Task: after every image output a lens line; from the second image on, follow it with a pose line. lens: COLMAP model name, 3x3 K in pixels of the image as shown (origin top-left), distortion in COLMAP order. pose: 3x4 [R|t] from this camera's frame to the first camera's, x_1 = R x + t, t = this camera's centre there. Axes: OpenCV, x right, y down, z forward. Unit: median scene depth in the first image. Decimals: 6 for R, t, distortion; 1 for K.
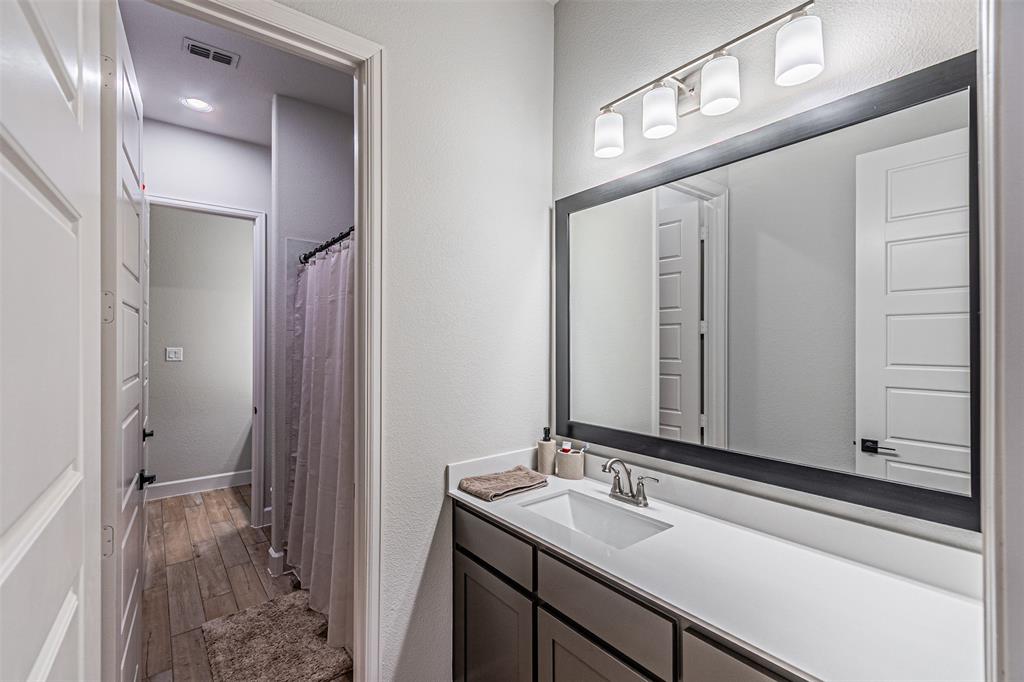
lens RADIAL K [[450.7, 0, 511.5], [0, 450.7, 341.5], [0, 0, 1]] dist [0.002633, 0.000388]
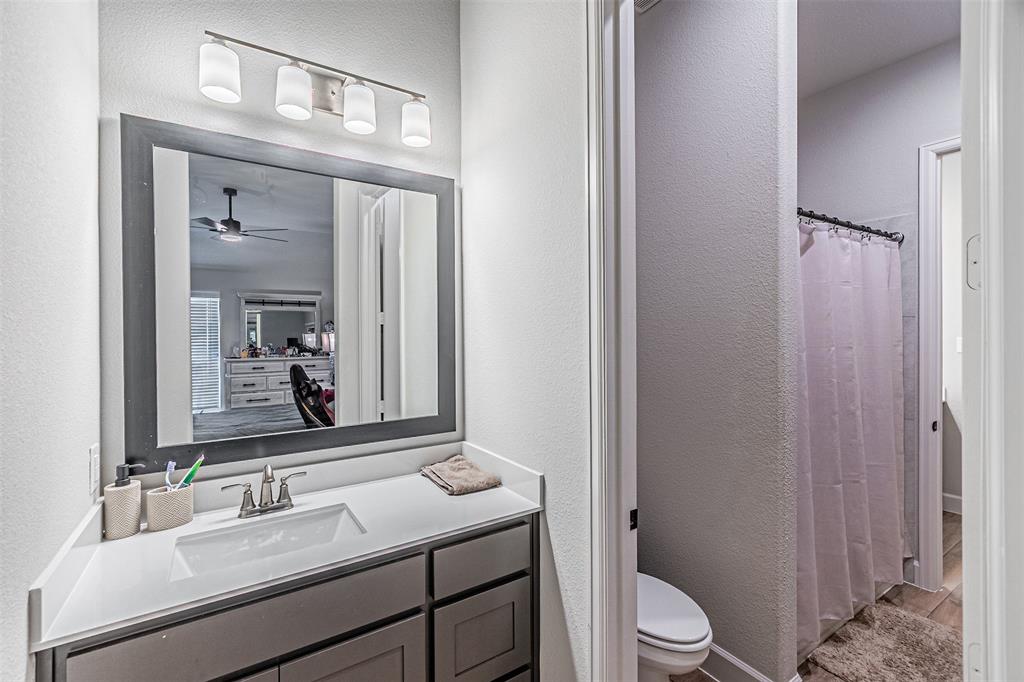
lens RADIAL K [[450.7, 0, 511.9], [0, 450.7, 333.8], [0, 0, 1]] dist [0.002633, 0.000388]
pose [[0.097523, -0.003110, 0.995228, -0.582322], [0.006605, 0.999975, 0.002478, 0.007472], [-0.995211, 0.006331, 0.097541, 0.445454]]
